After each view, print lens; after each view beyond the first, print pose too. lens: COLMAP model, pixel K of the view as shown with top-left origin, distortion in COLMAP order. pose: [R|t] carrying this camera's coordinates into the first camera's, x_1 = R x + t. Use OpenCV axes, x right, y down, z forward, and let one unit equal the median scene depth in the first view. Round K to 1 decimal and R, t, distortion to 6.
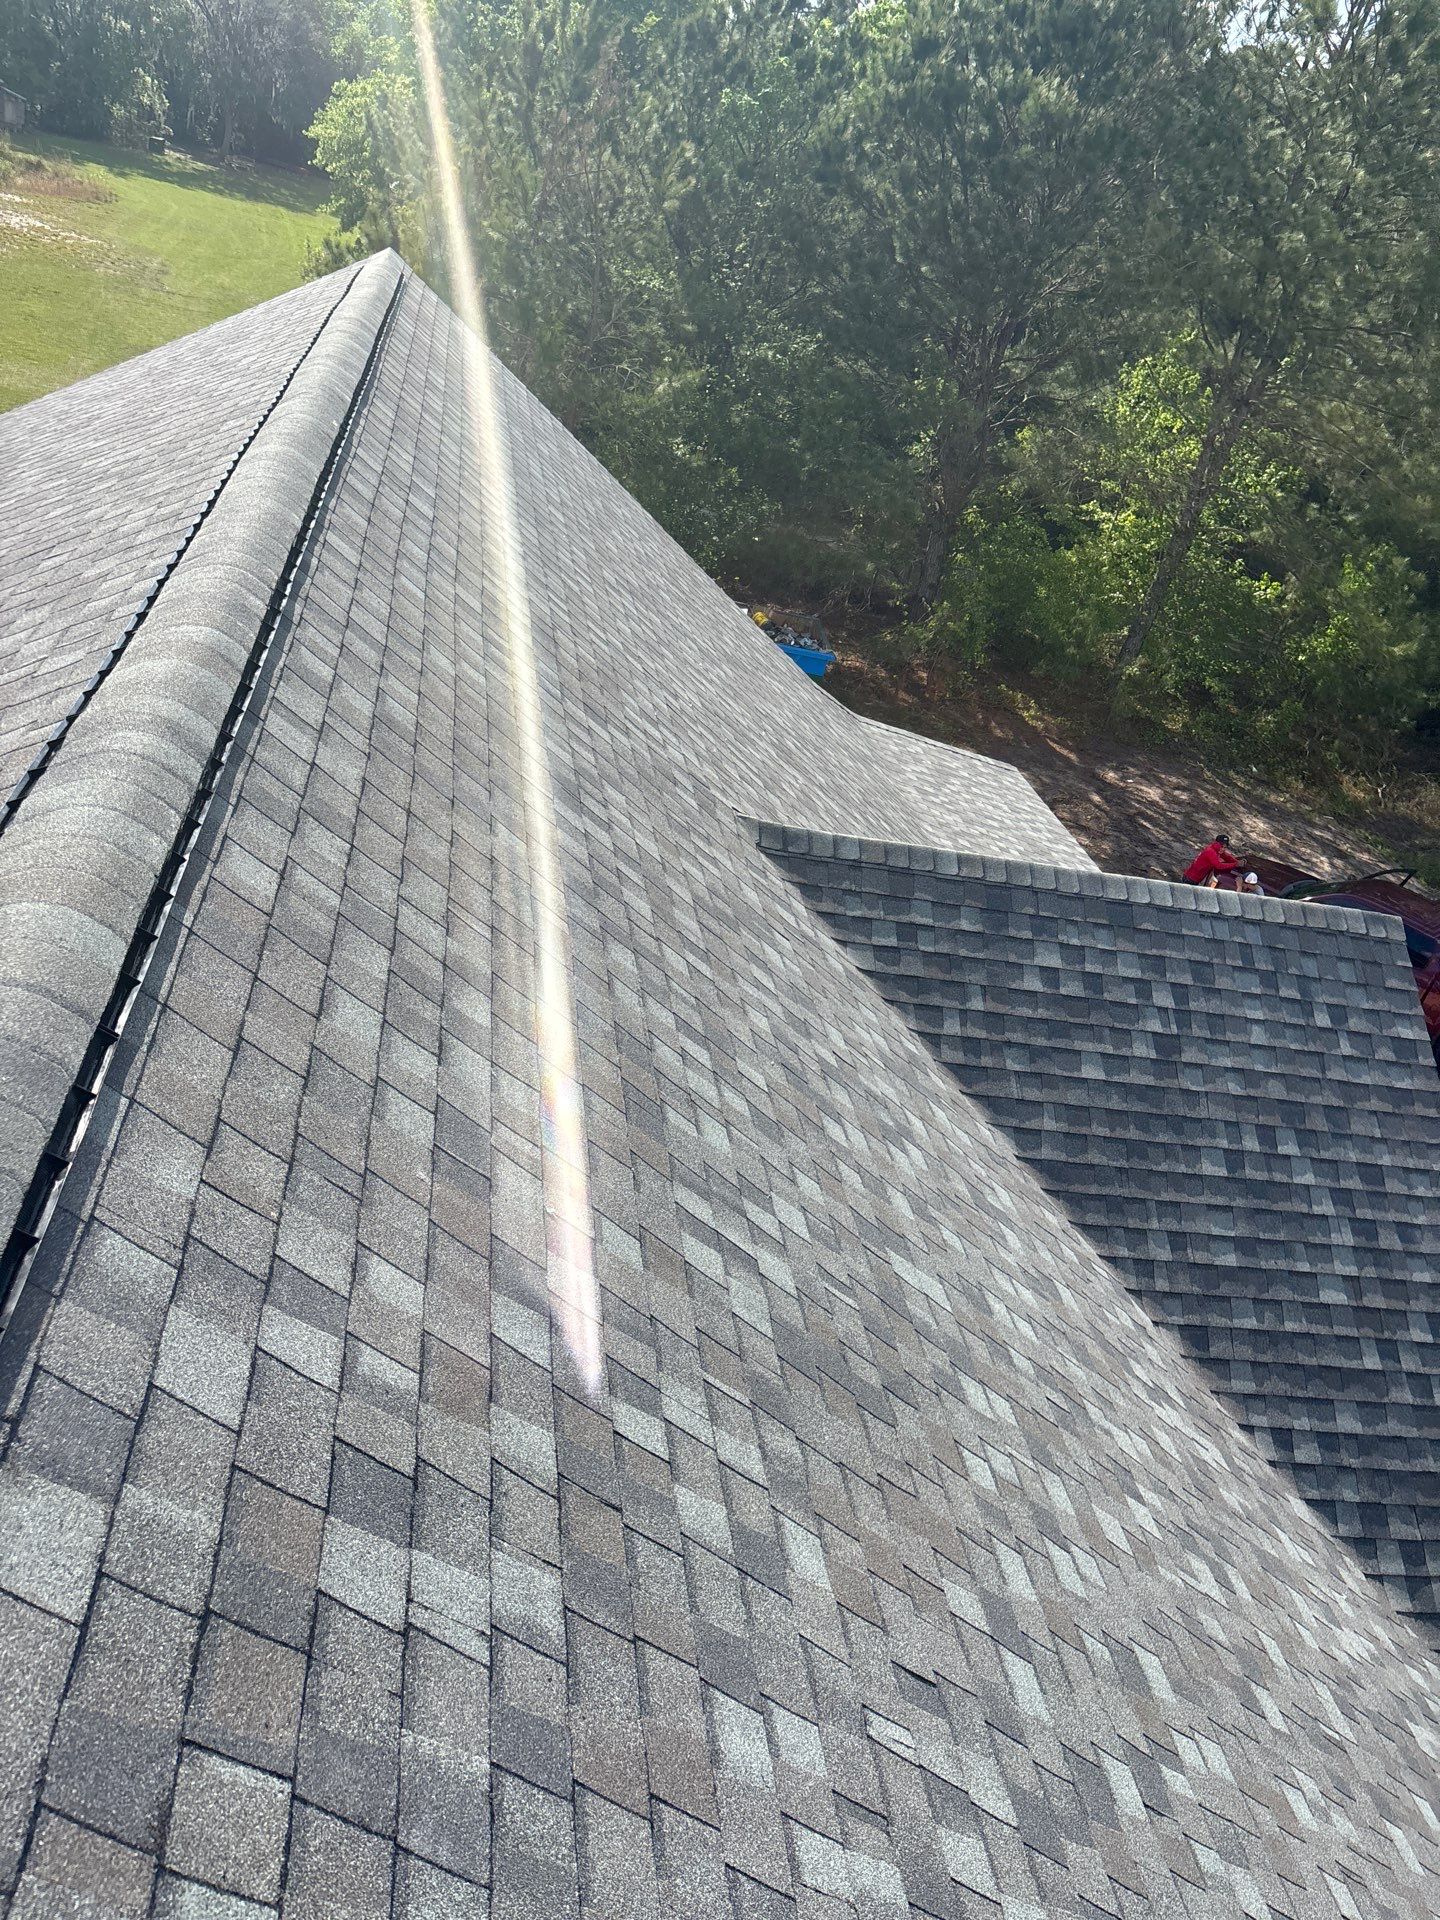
lens RADIAL K [[1365.0, 0, 720.0], [0, 1365.0, 960.0], [0, 0, 1]] dist [0.028213, -0.022965]
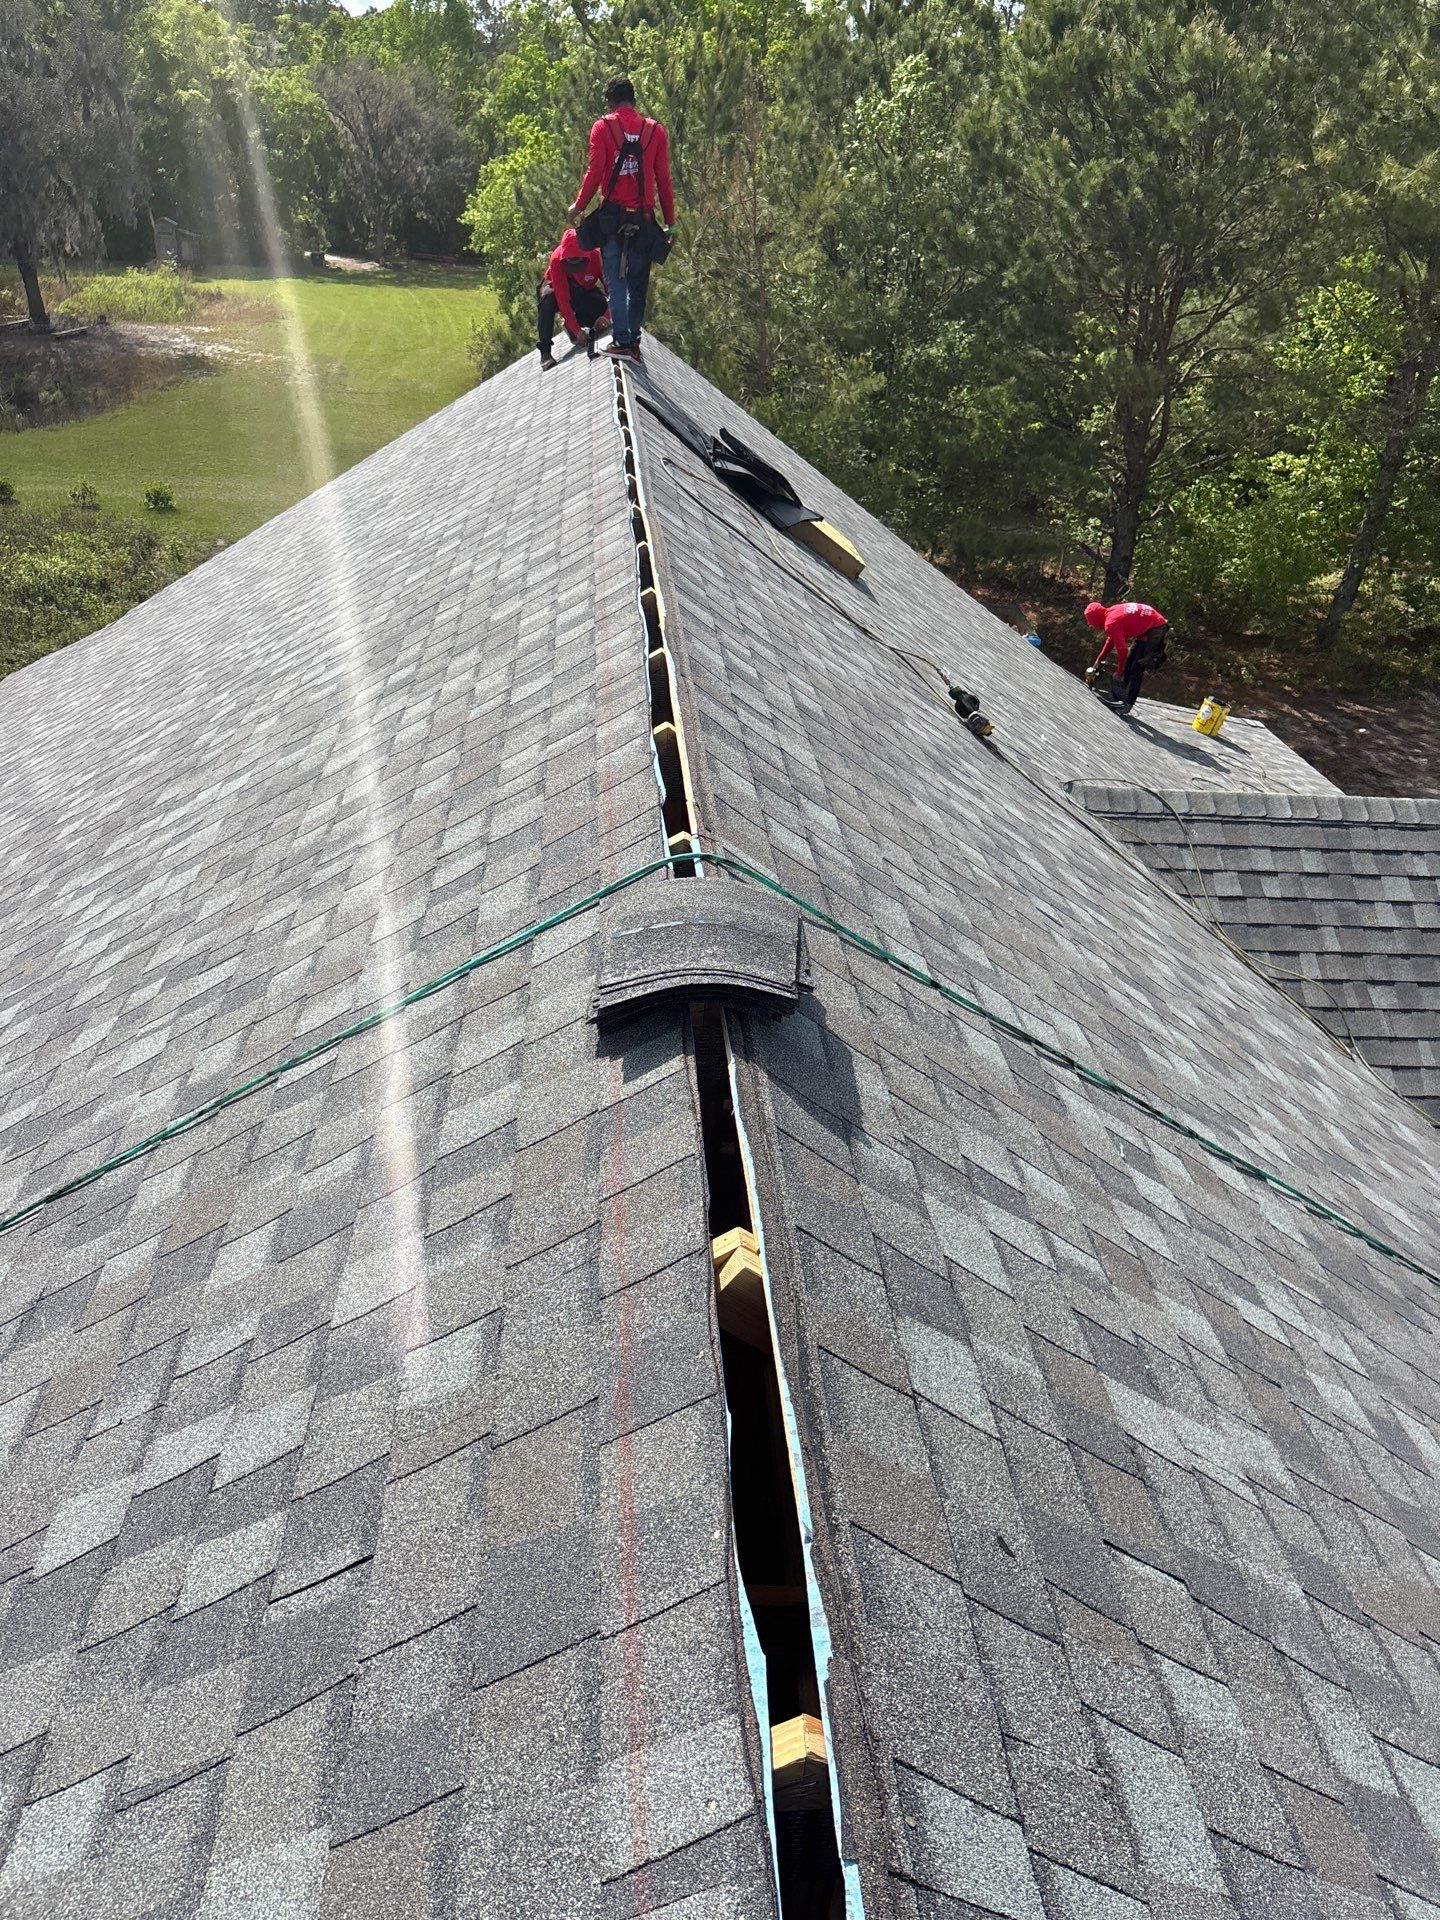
lens RADIAL K [[1365.0, 0, 720.0], [0, 1365.0, 960.0], [0, 0, 1]] dist [0.028213, -0.022965]
pose [[0.984258, -0.103041, -0.143593, -0.134027], [0.100985, 0.994655, -0.021552, 0.025189], [0.145046, 0.006712, 0.989402, -0.041363]]
